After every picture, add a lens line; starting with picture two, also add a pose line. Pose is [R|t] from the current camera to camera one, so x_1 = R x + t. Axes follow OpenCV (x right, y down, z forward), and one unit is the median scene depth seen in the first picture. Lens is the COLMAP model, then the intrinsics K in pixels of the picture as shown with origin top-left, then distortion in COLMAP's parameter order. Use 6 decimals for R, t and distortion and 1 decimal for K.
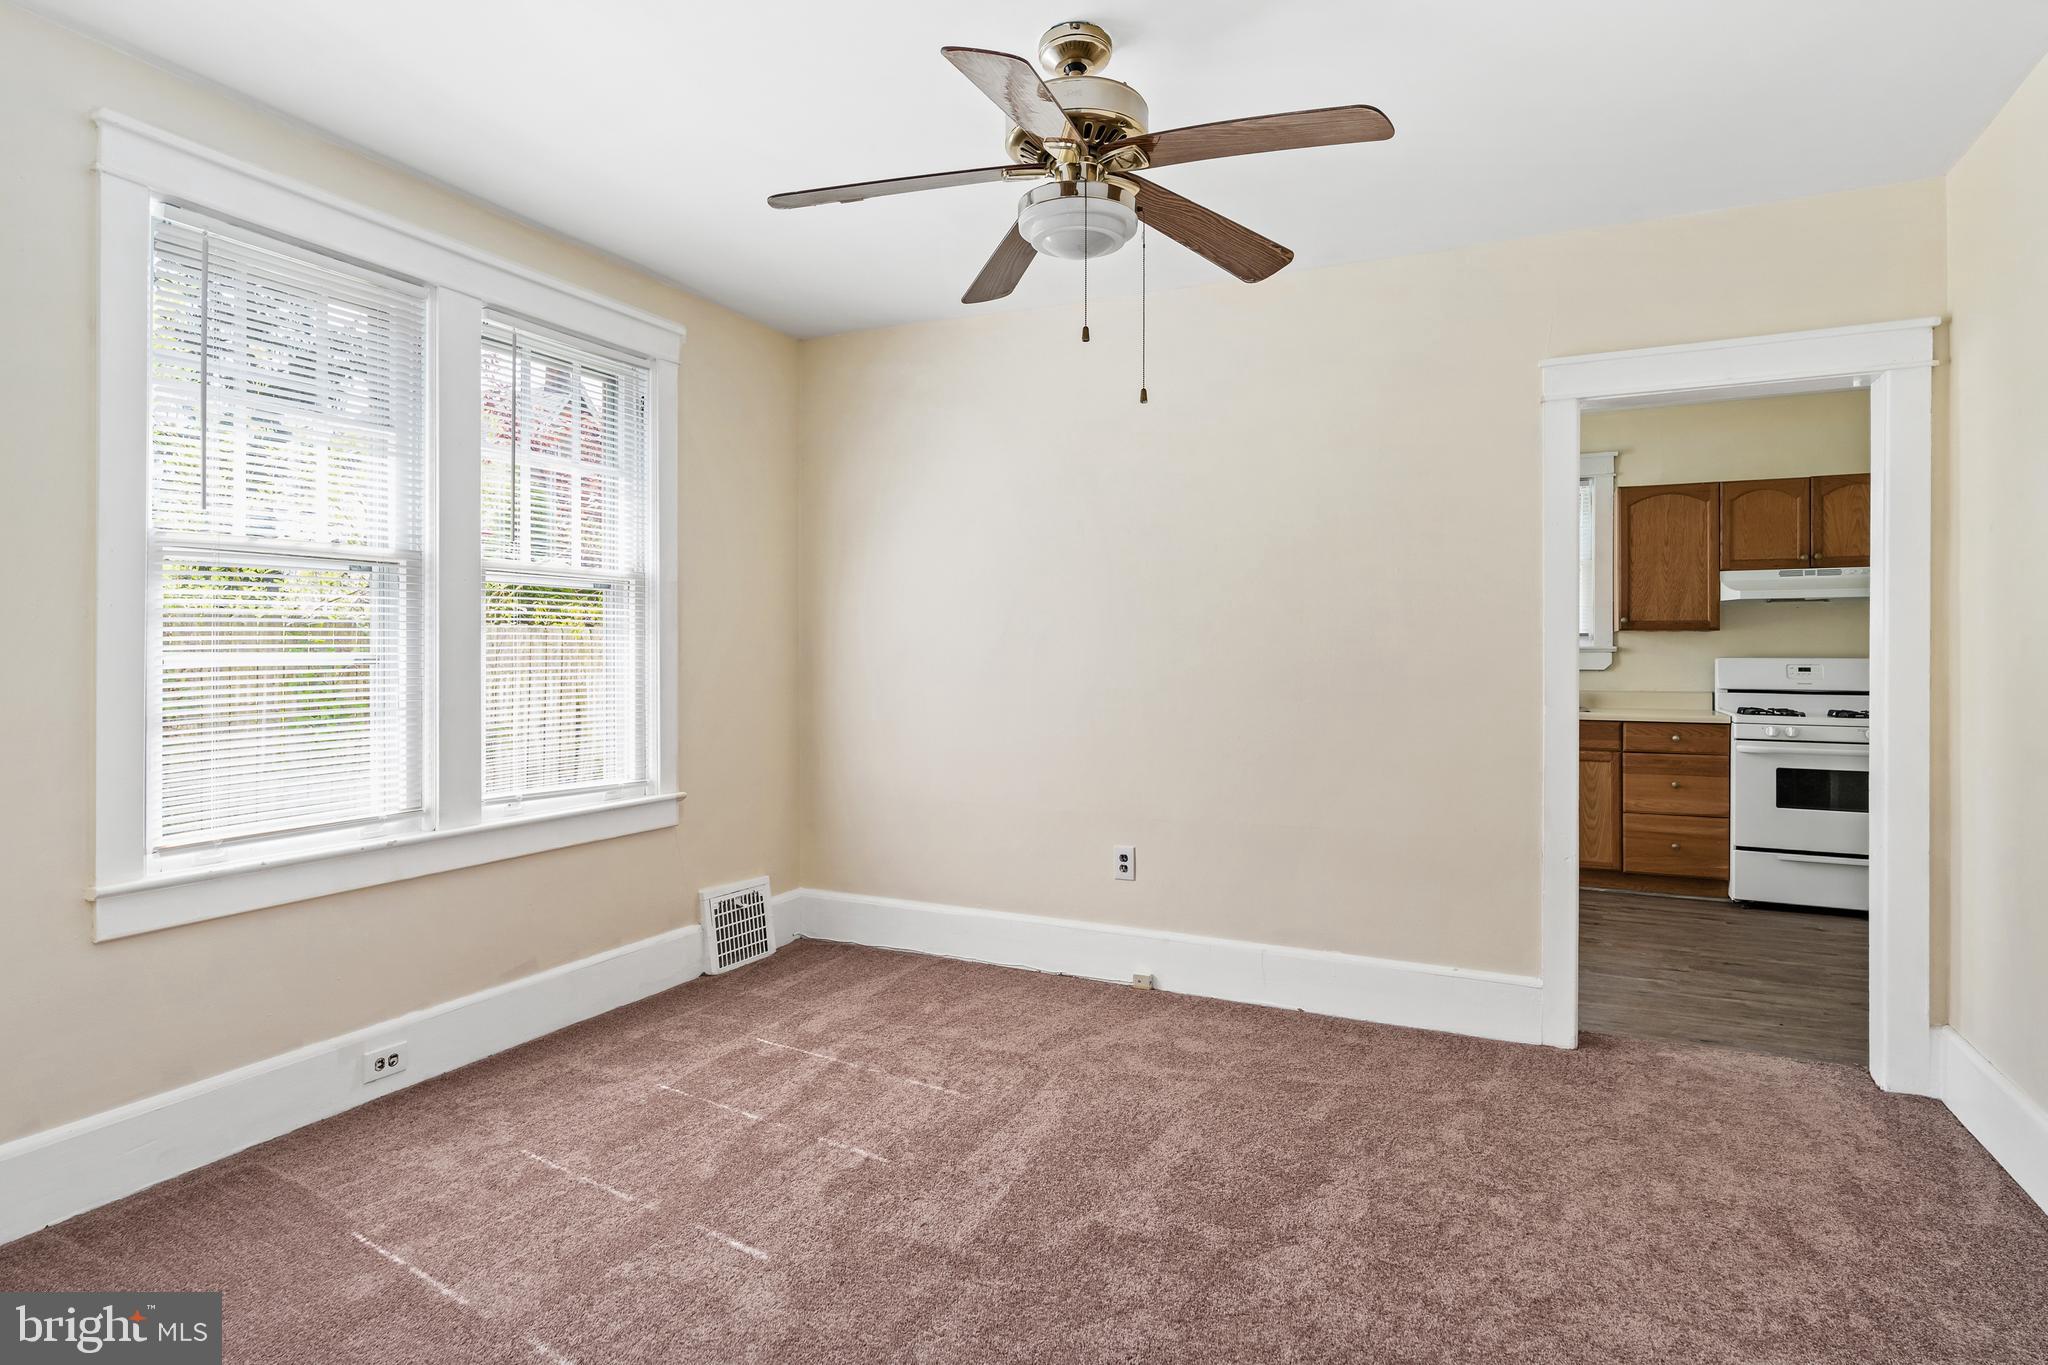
lens RADIAL K [[1114.6, 0, 1016.5], [0, 1114.6, 651.4], [0, 0, 1]] dist [0.001437, 0.001816]
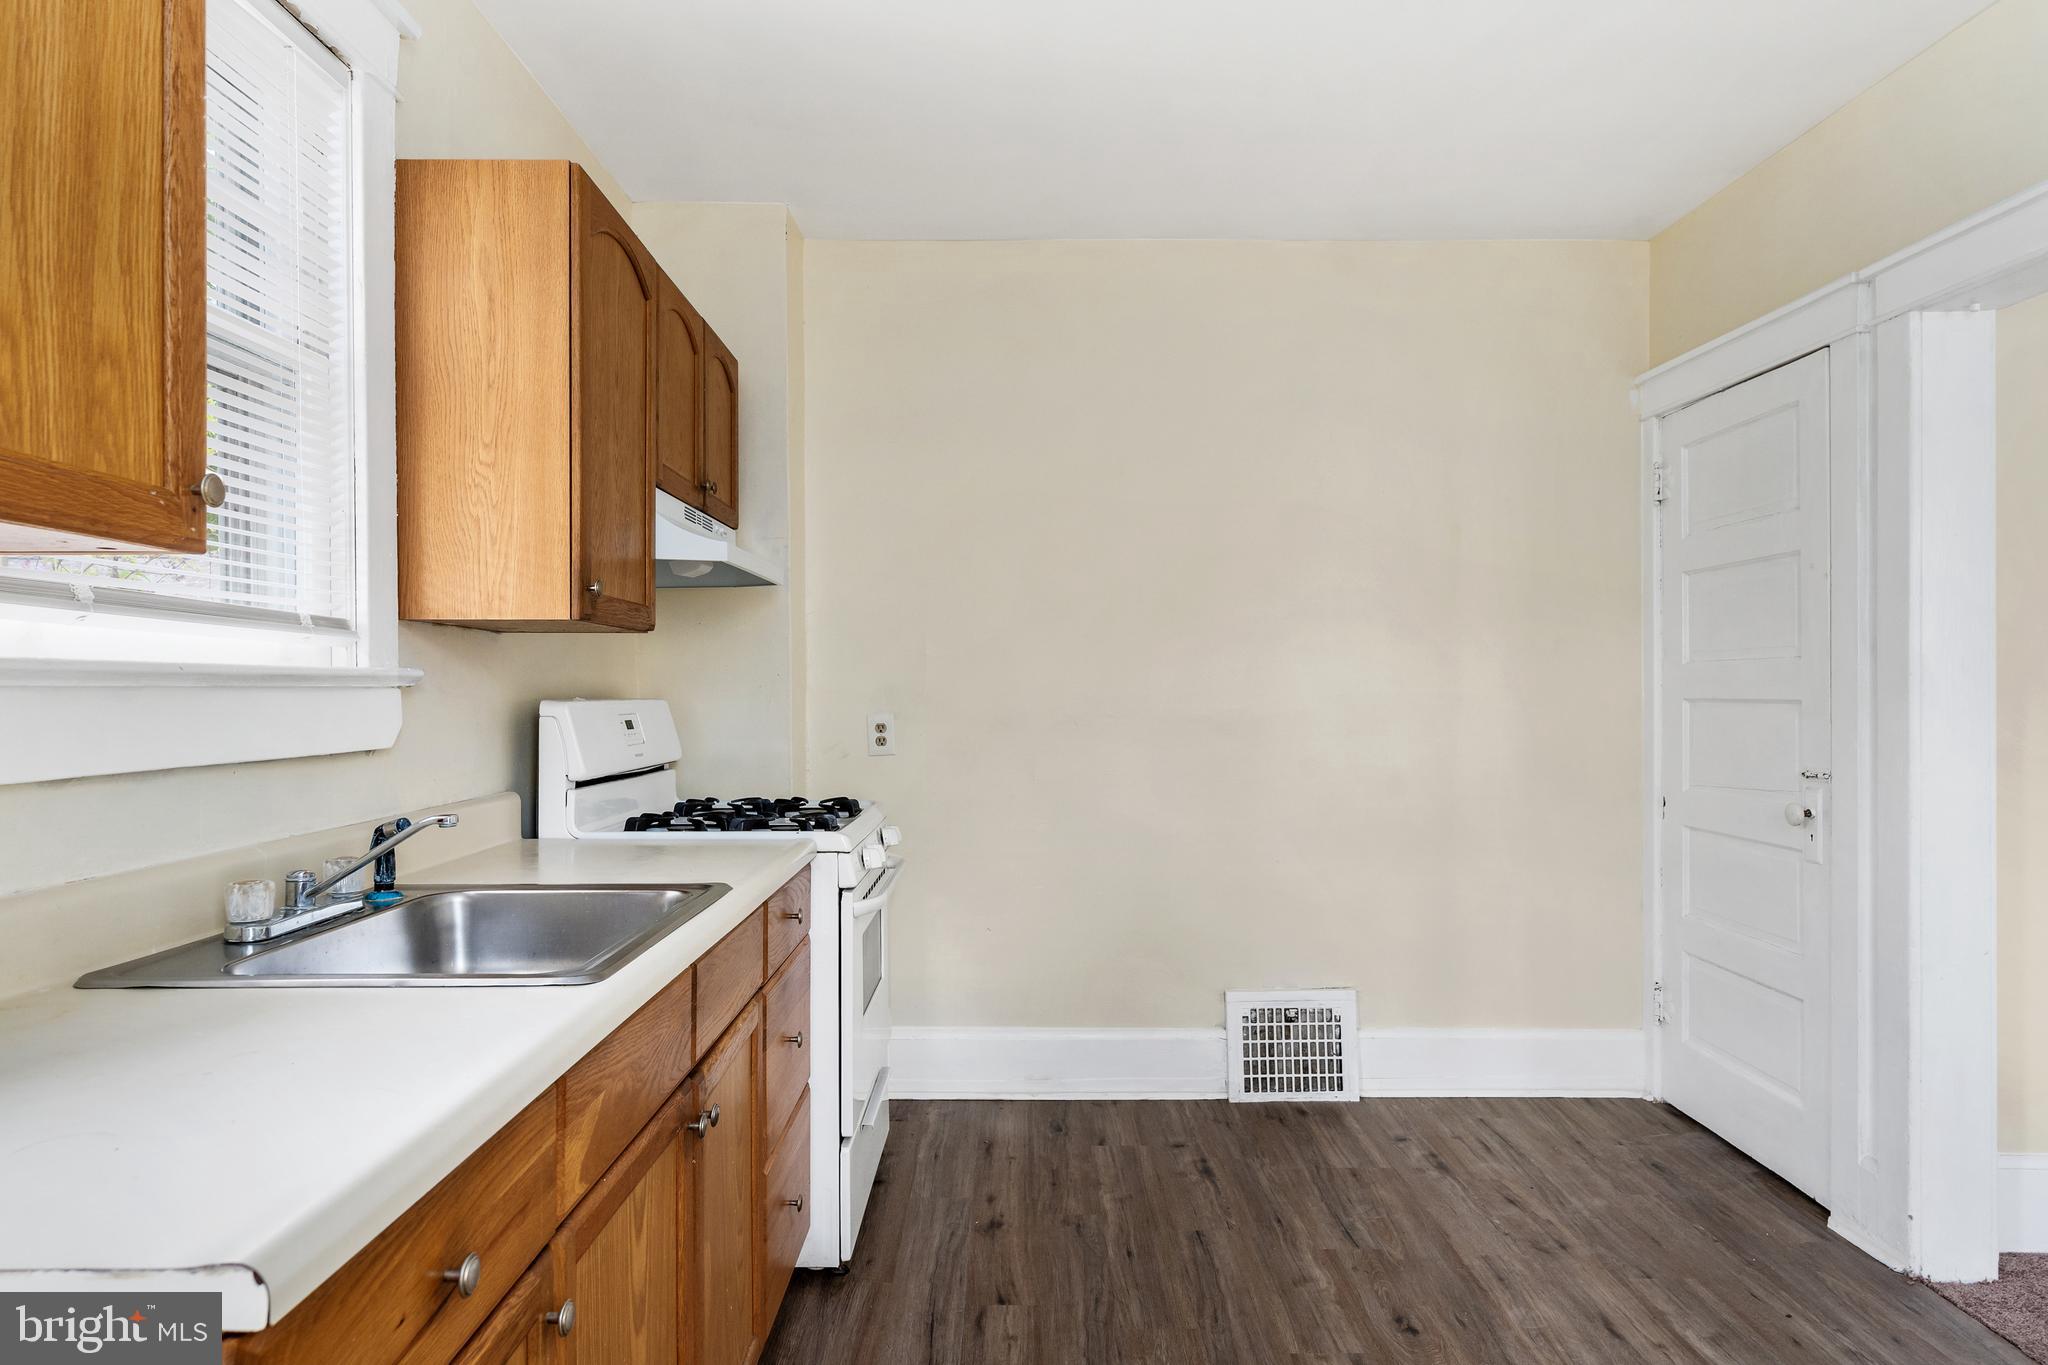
lens RADIAL K [[1205.5, 0, 1016.9], [0, 1205.5, 688.8], [0, 0, 1]] dist [-0.001401, 0.002957]
pose [[-0.427347, 0.000727, 0.904087, 0.263663], [0.000336, 1.000000, -0.000645, 0.002549], [-0.904087, 0.000028, -0.427348, 1.530693]]
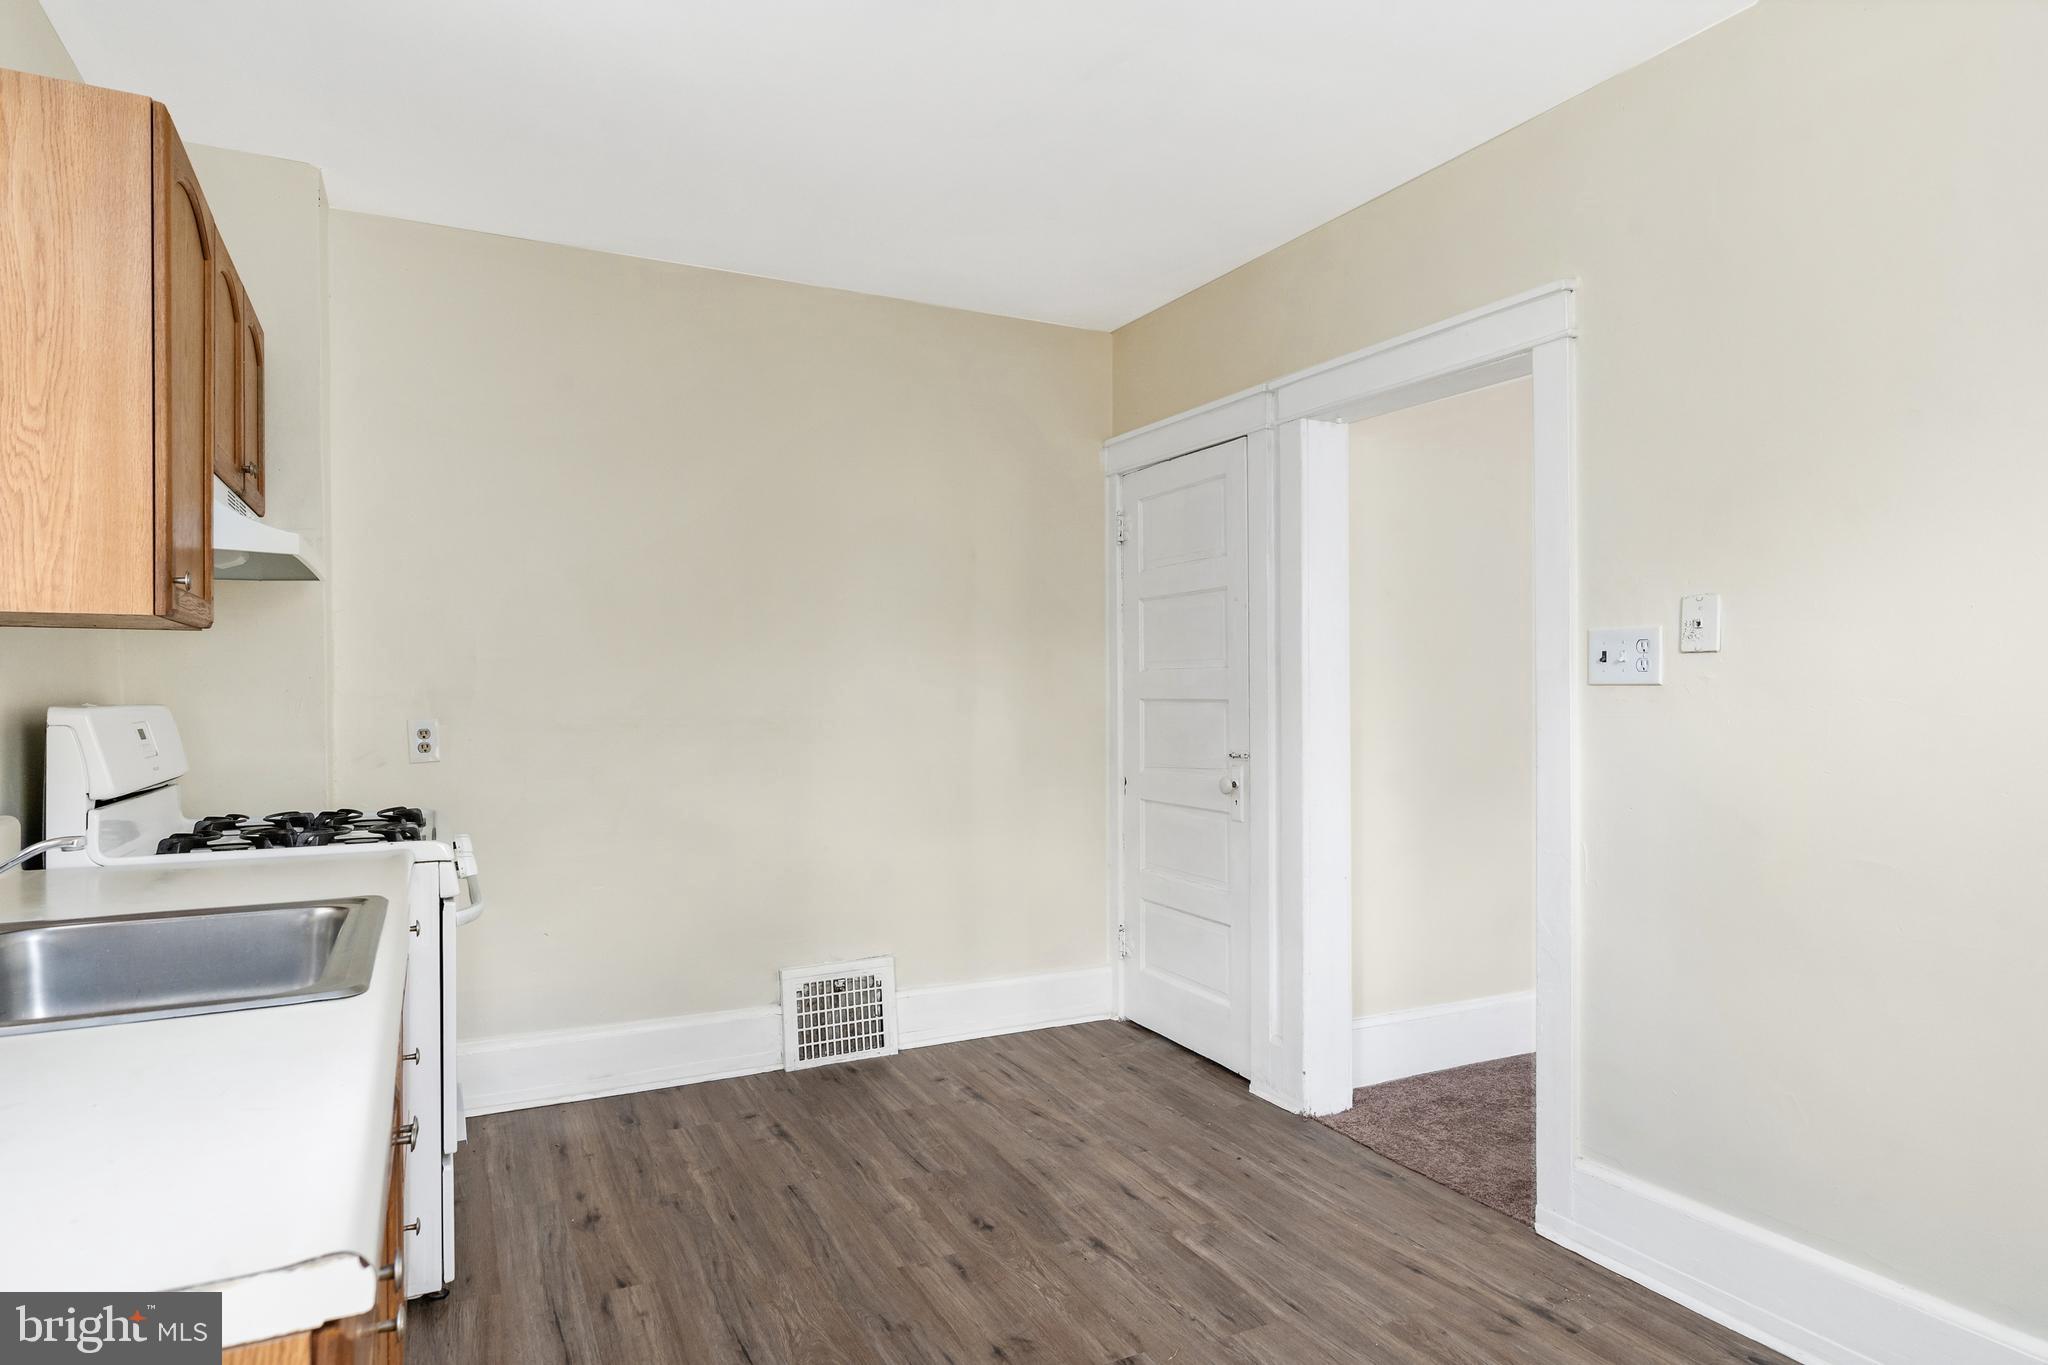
lens RADIAL K [[1151.9, 0, 1015.5], [0, 1151.9, 689.0], [0, 0, 1]] dist [-0.001033, 0.001132]
pose [[-0.786739, 0.003797, 0.617274, 0.283685], [0.002605, 0.999993, -0.002831, 0.002759], [-0.617280, -0.000619, -0.786743, 1.623595]]
